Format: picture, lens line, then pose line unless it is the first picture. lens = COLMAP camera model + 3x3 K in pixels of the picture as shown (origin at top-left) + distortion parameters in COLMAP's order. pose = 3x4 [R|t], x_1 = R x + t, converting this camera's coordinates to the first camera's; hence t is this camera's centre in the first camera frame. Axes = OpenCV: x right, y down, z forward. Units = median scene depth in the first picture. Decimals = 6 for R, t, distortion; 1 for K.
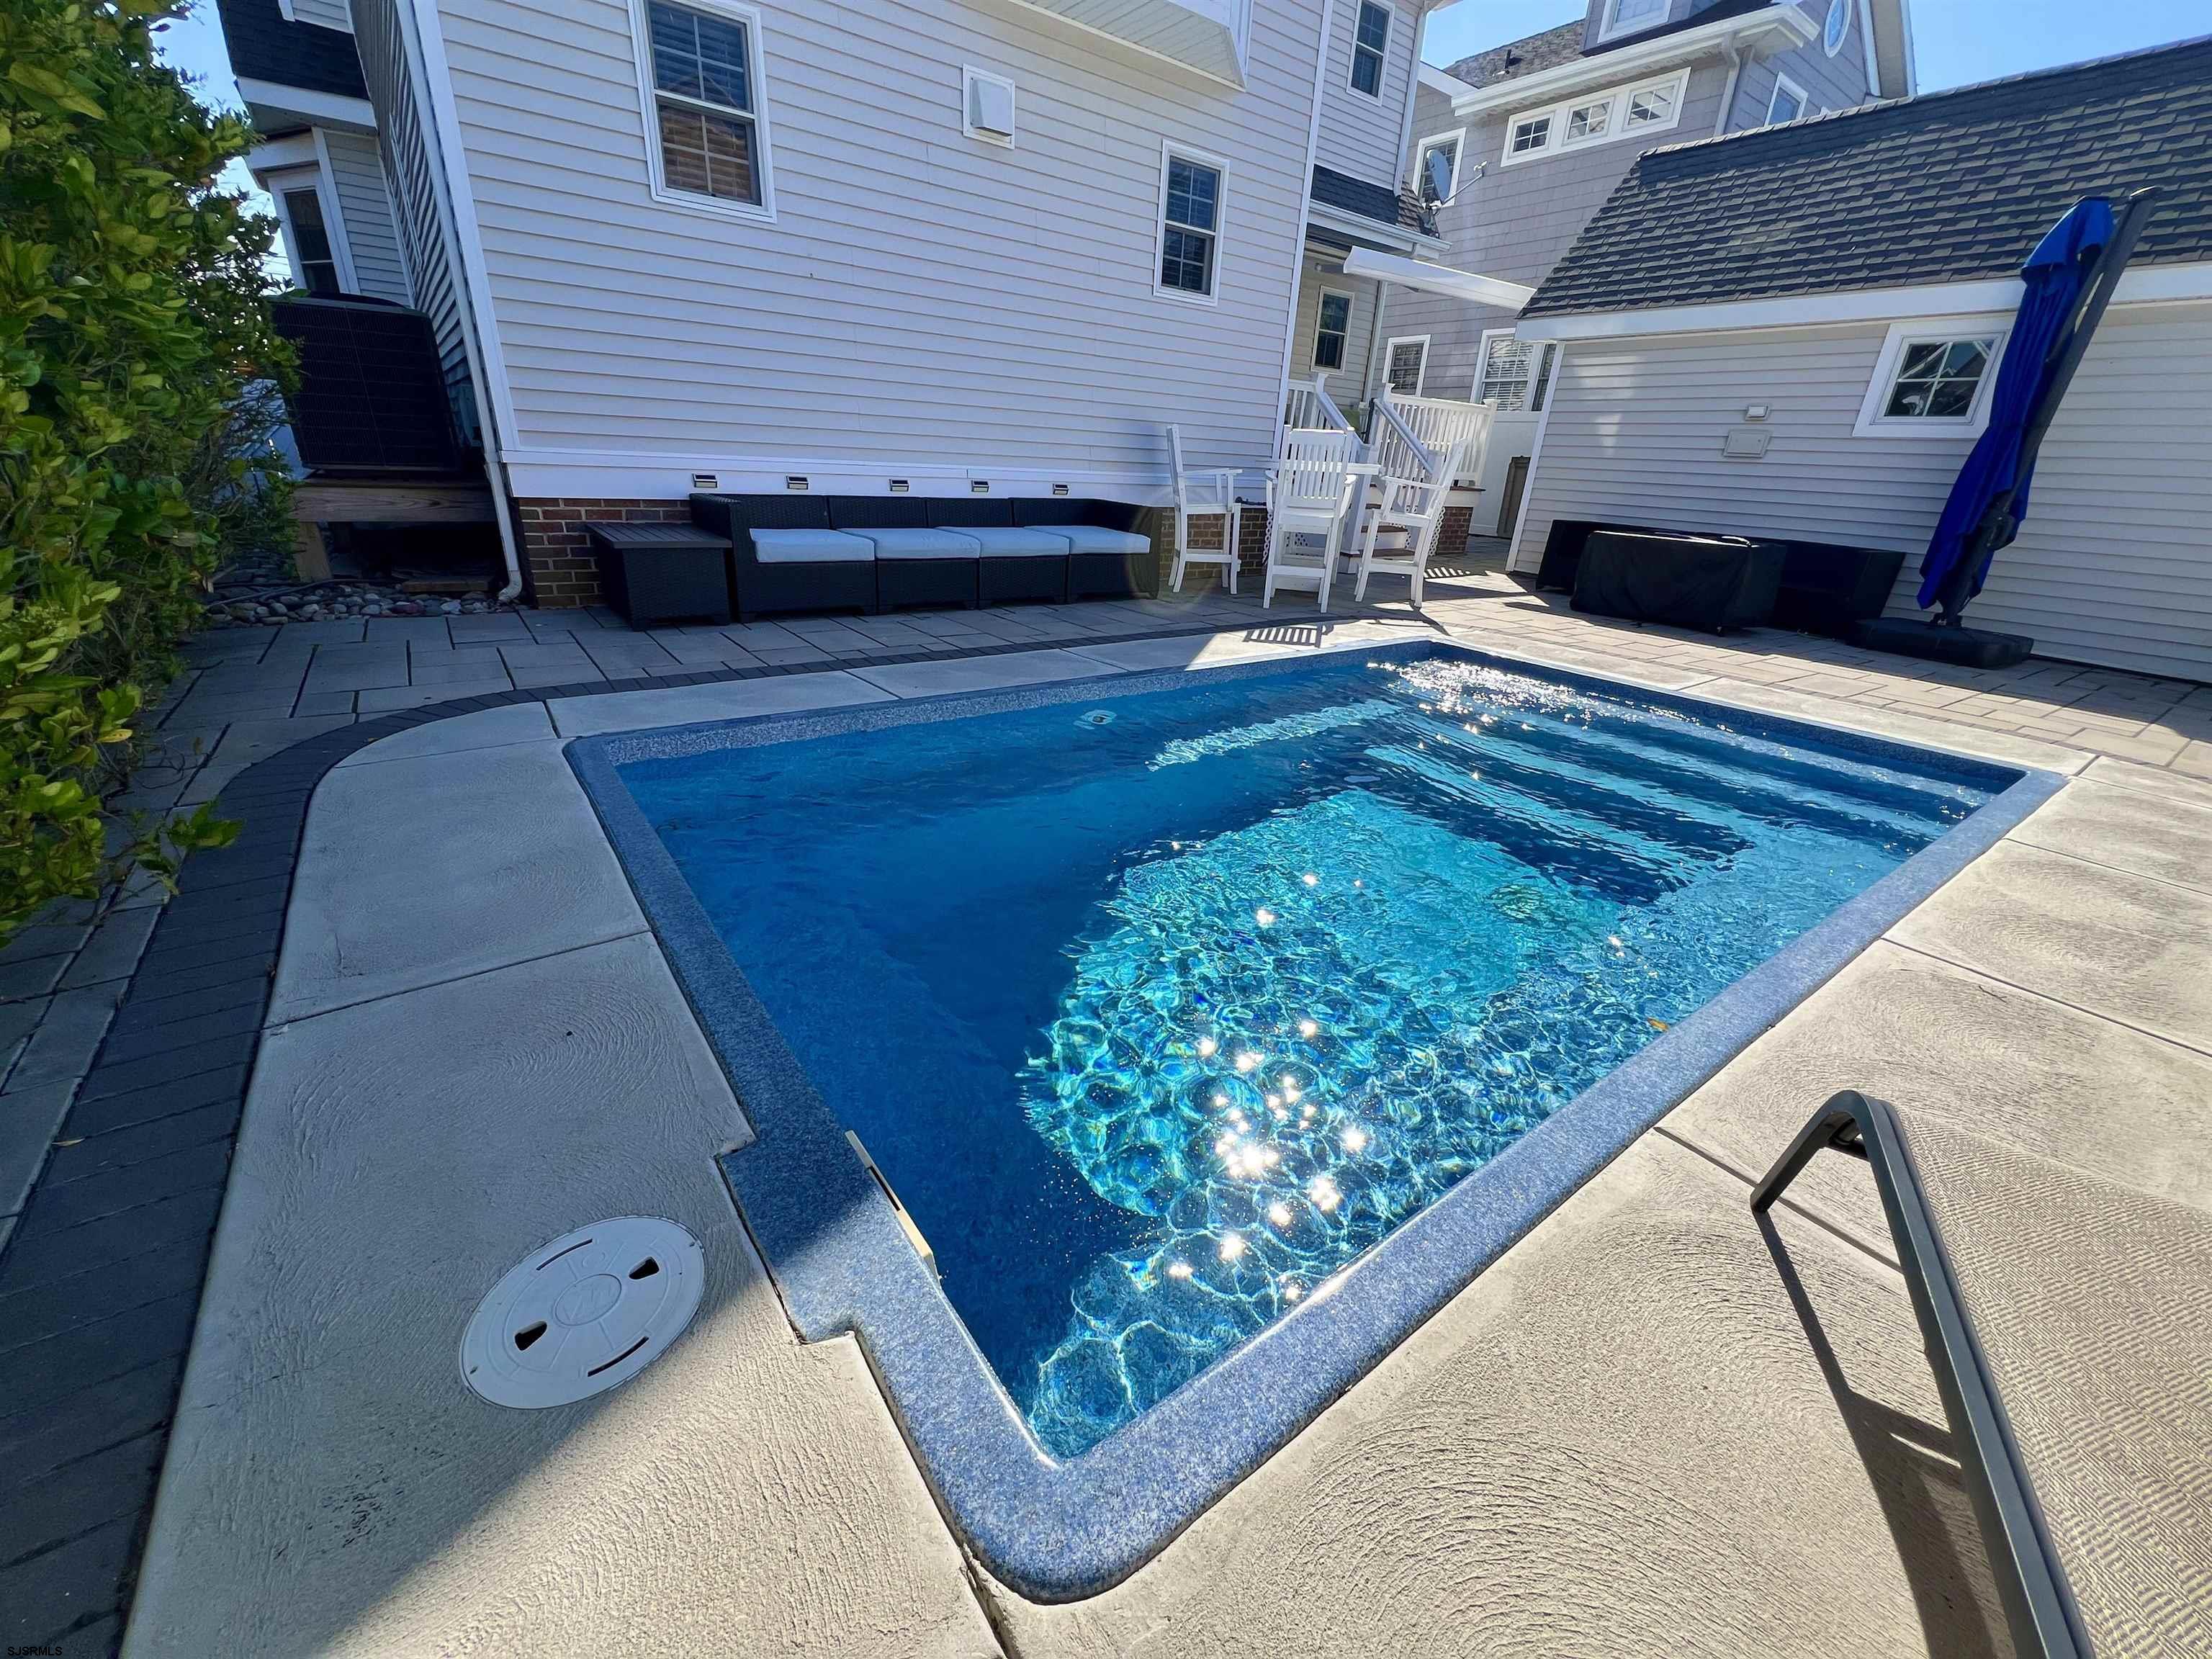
lens RADIAL K [[885.6, 0, 1103.1], [0, 885.6, 826.1], [0, 0, 1]] dist [0.000214, 0.000149]
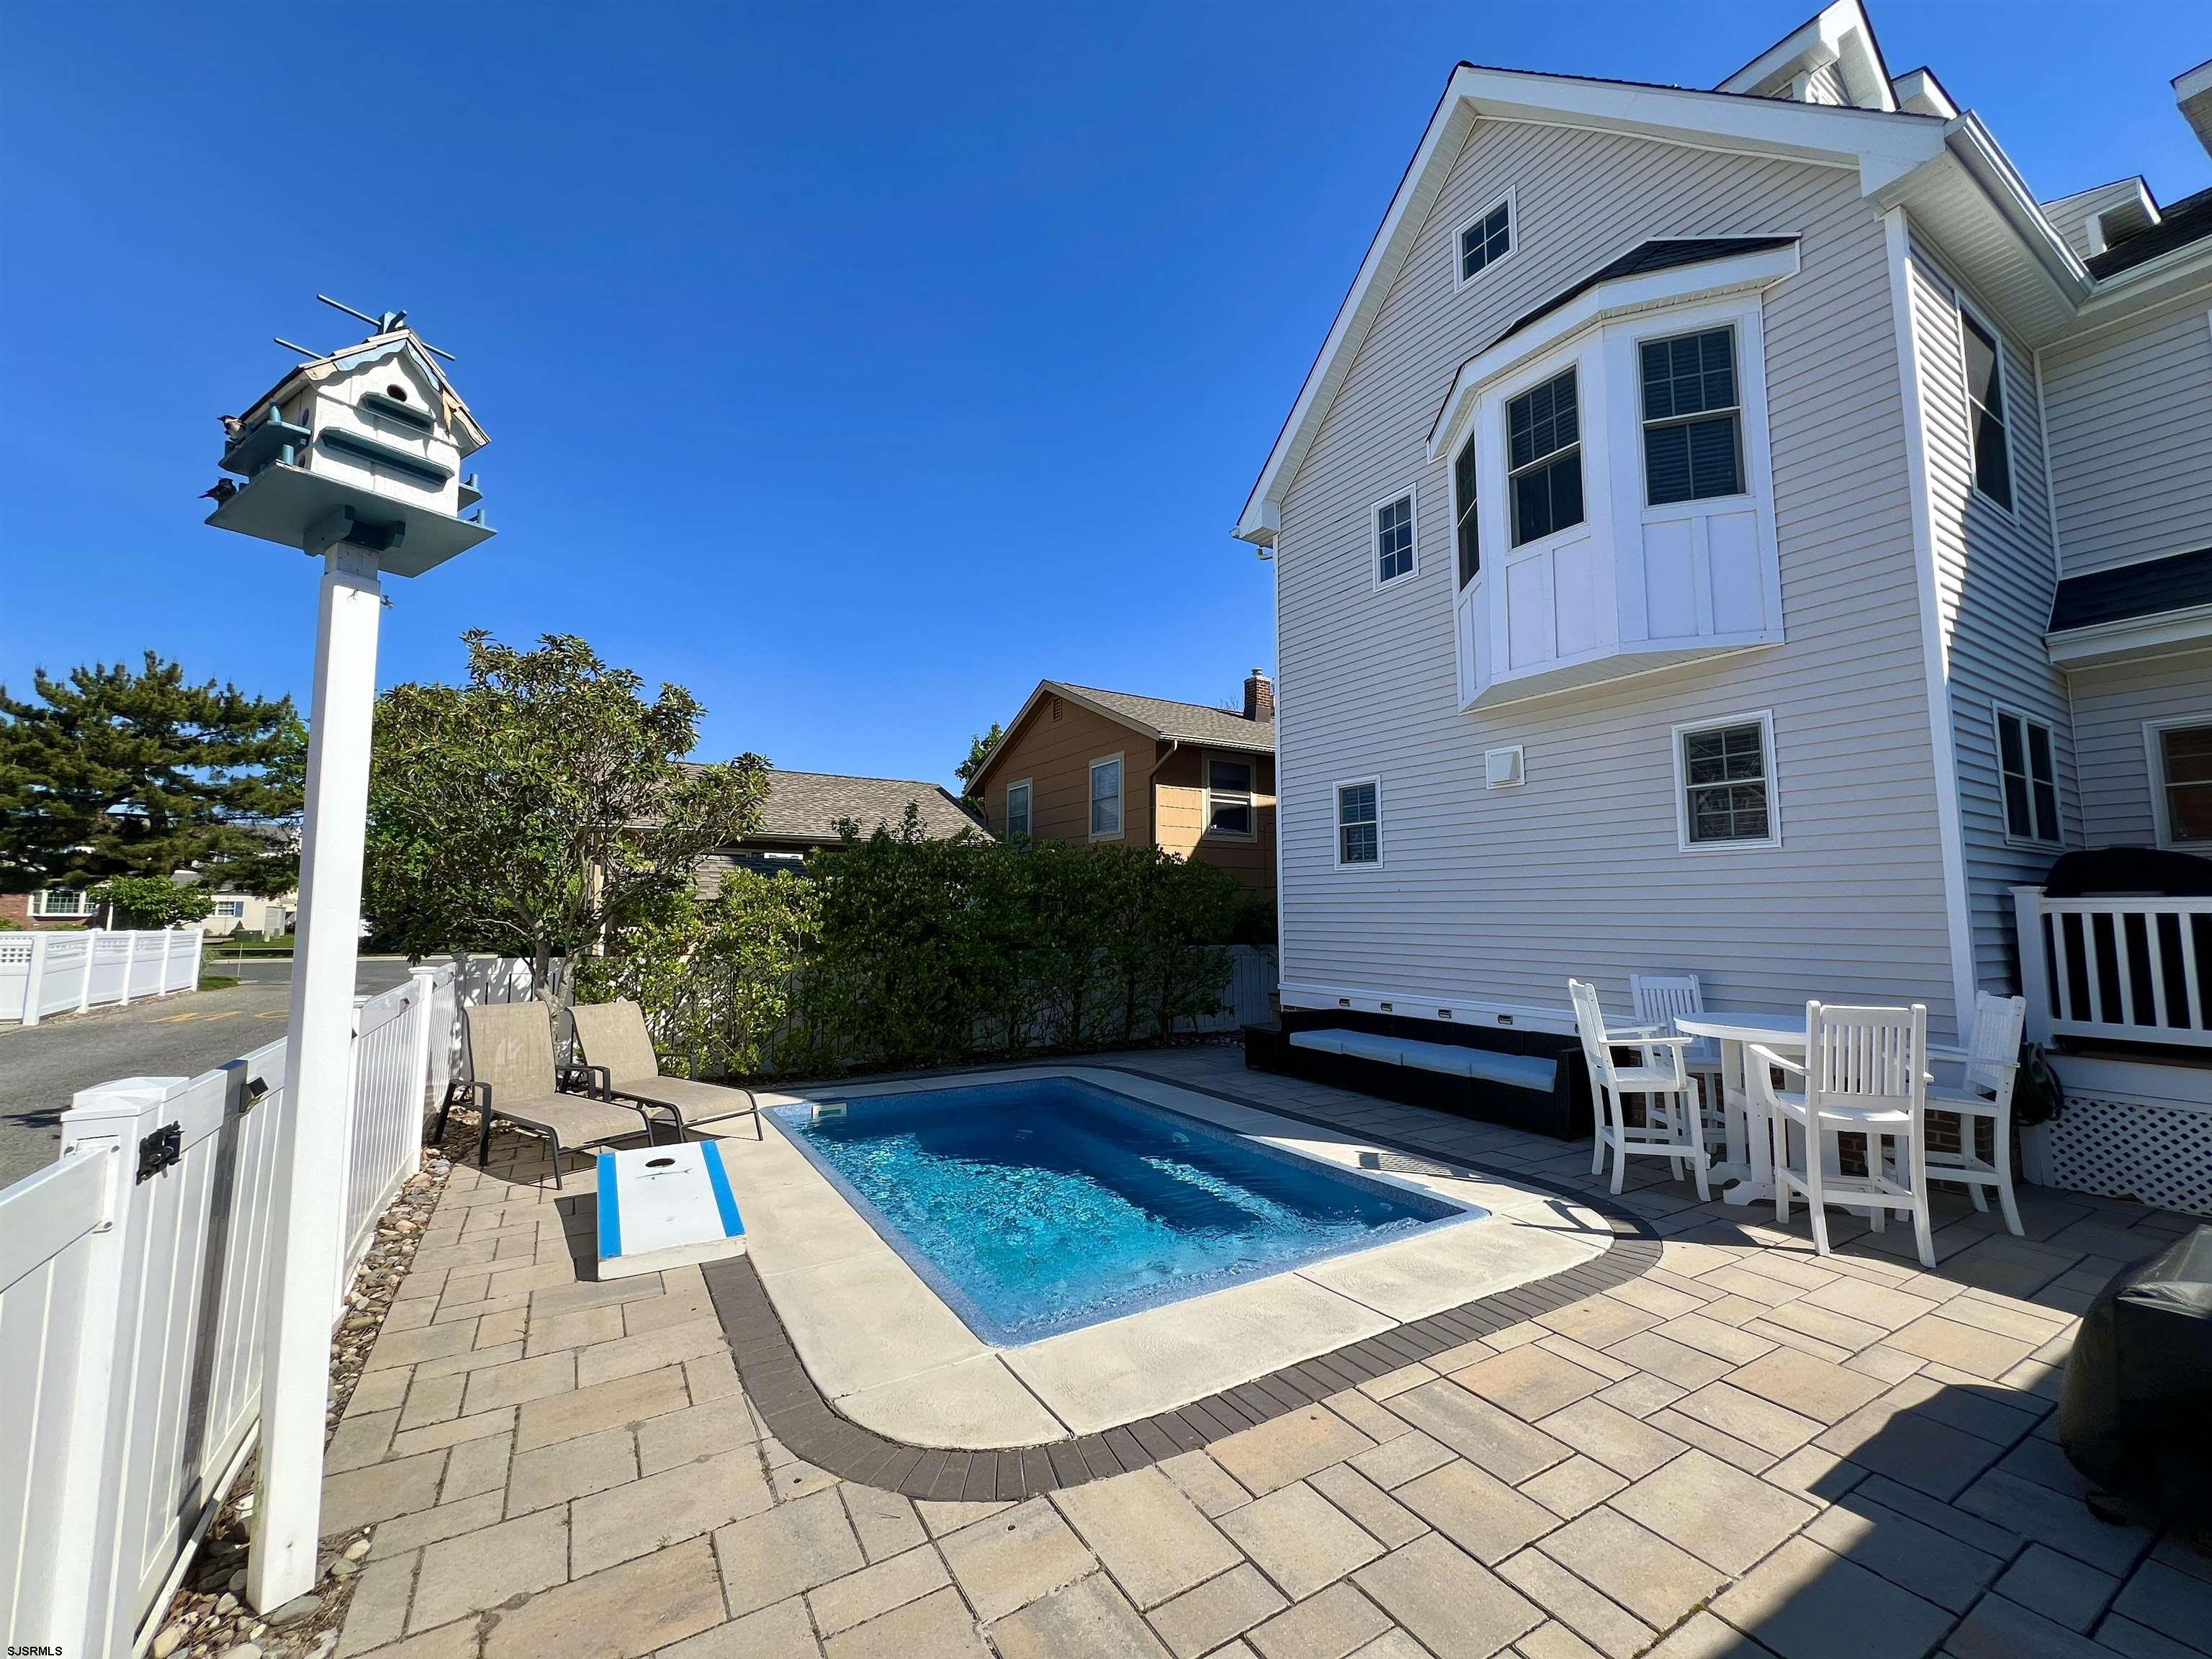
lens RADIAL K [[885.6, 0, 1100.0], [0, 885.6, 822.4], [0, 0, 1]] dist [0.000214, 0.000149]
pose [[-0.097814, -0.152677, -0.983424, 1.154853], [-0.390813, 0.914674, -0.103132, -0.287330], [0.915258, 0.374247, -0.149136, 0.567510]]
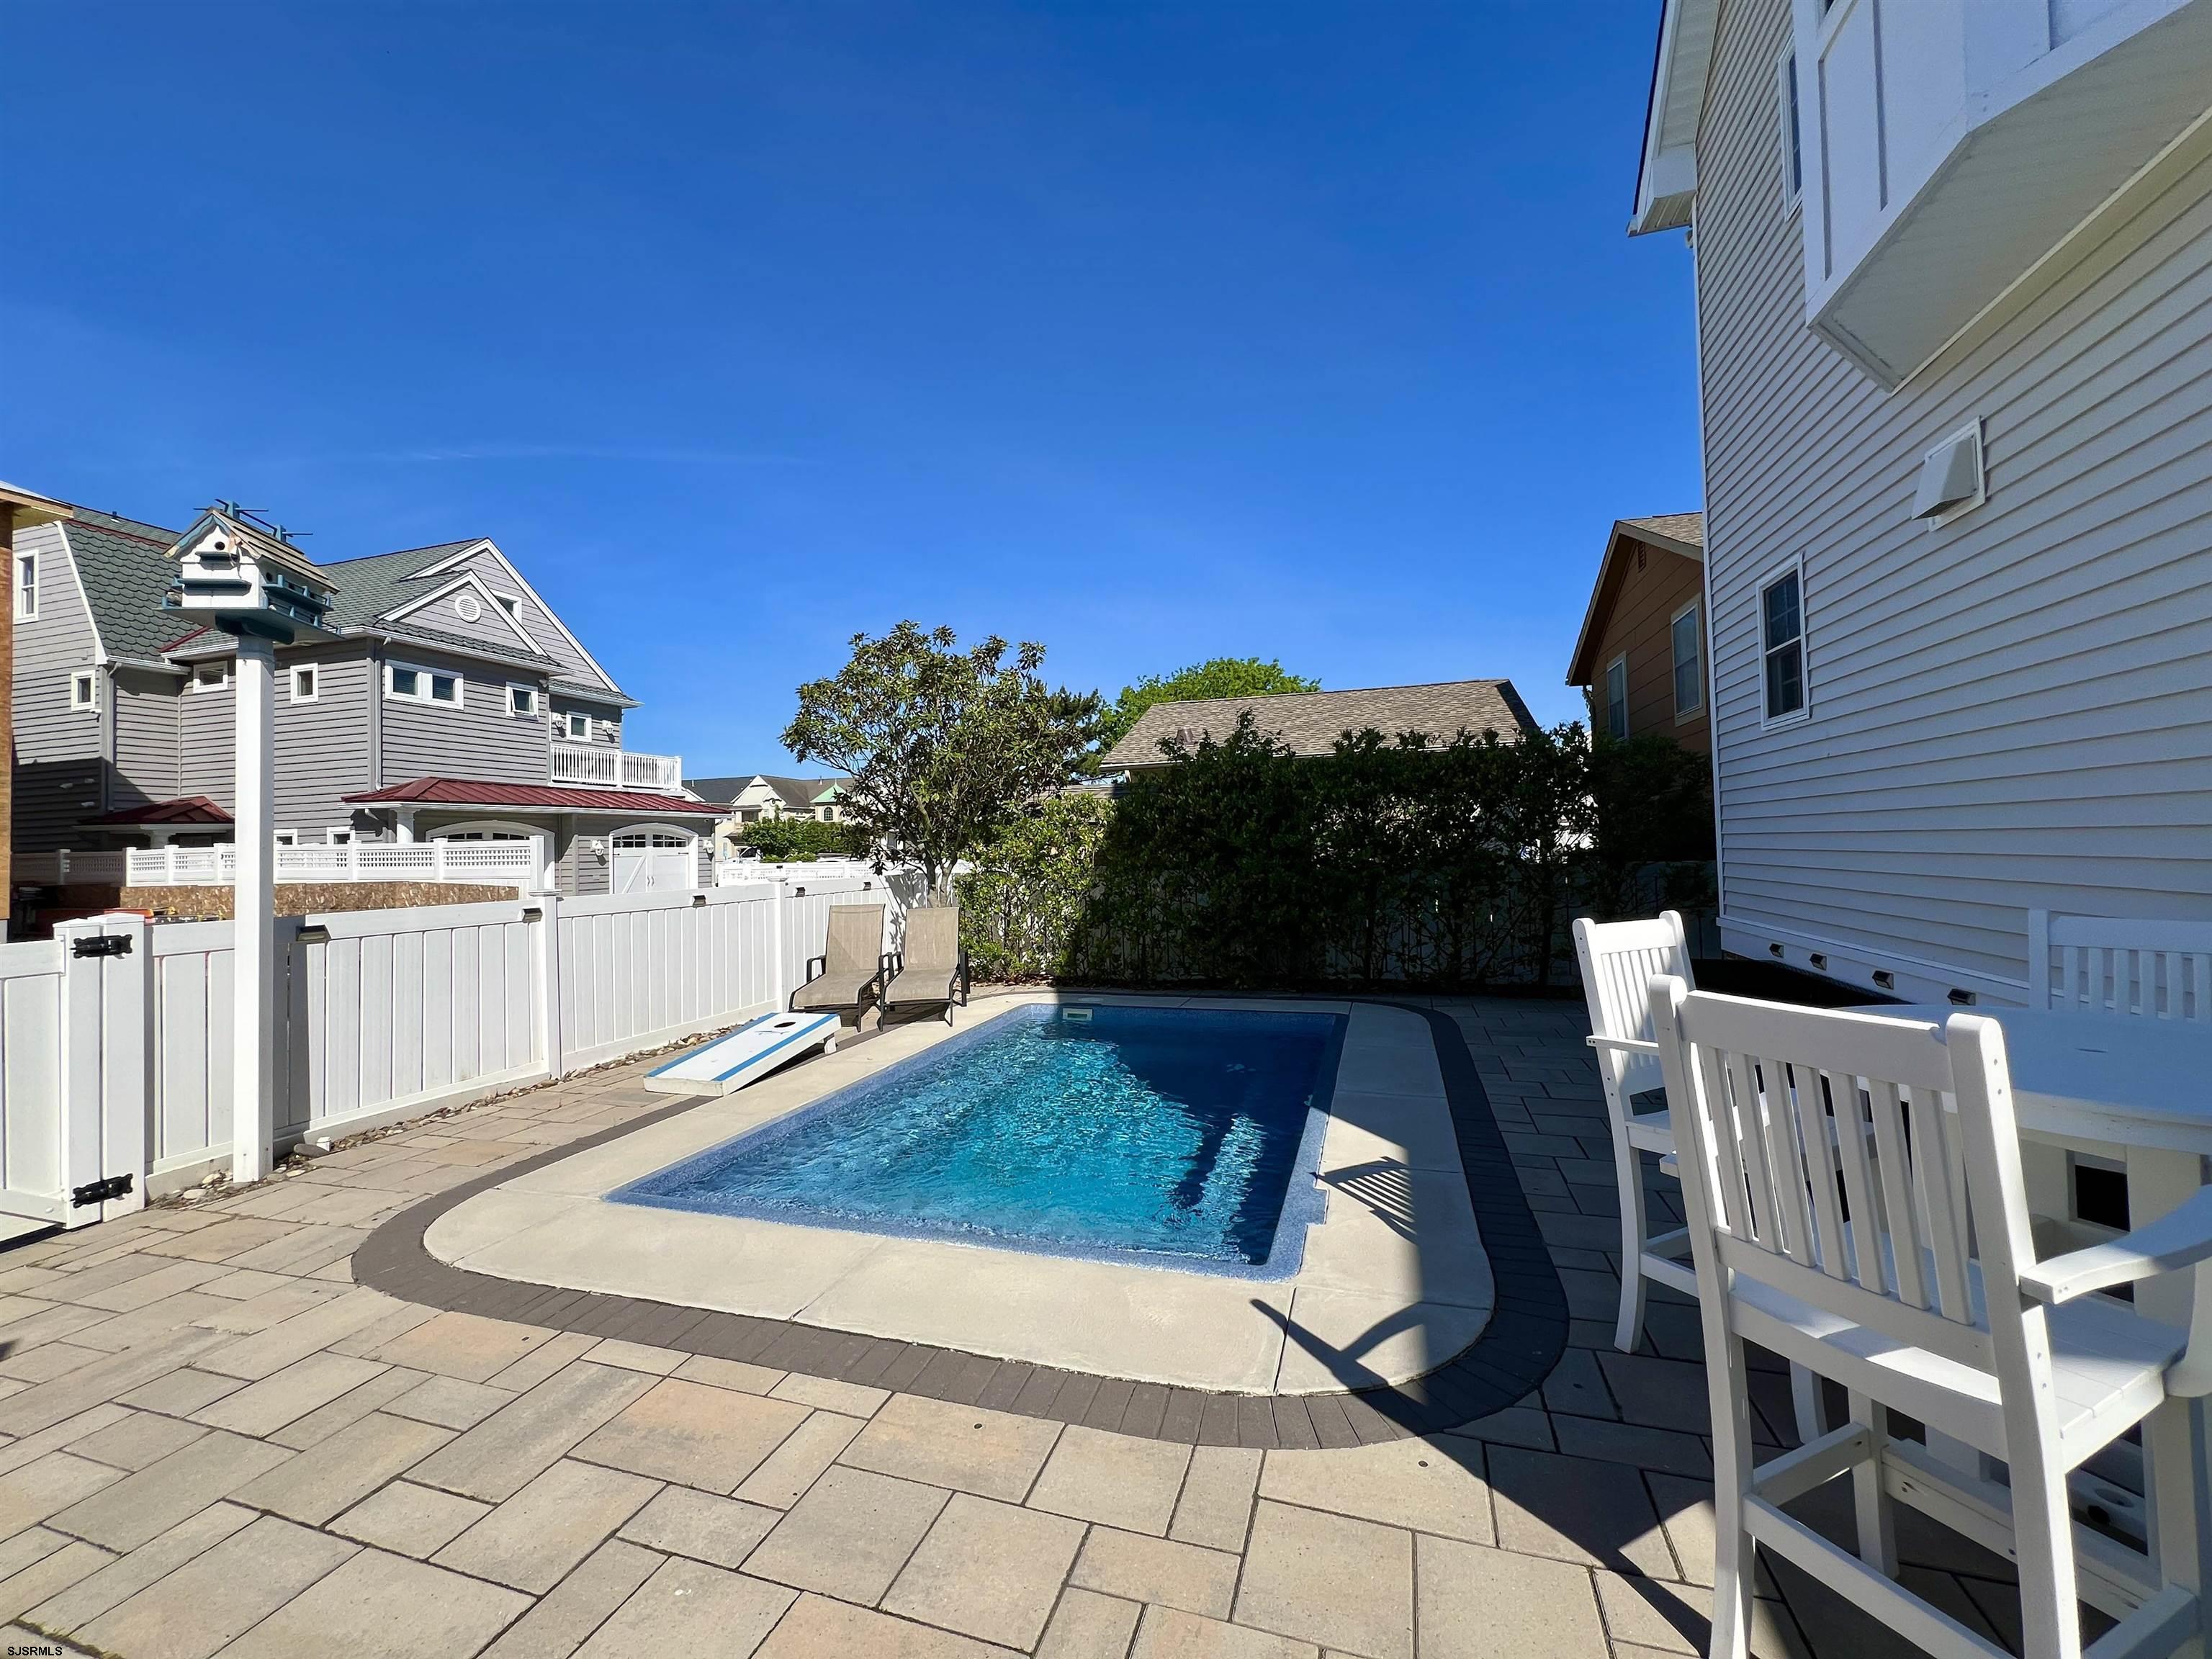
lens RADIAL K [[885.6, 0, 1100.2], [0, 885.6, 824.5], [0, 0, 1]] dist [0.000214, 0.000149]
pose [[-0.814529, -0.044620, -0.578404, 0.682317], [-0.237522, 0.935288, 0.262335, -0.511325], [0.529269, 0.351063, -0.772417, 1.108285]]
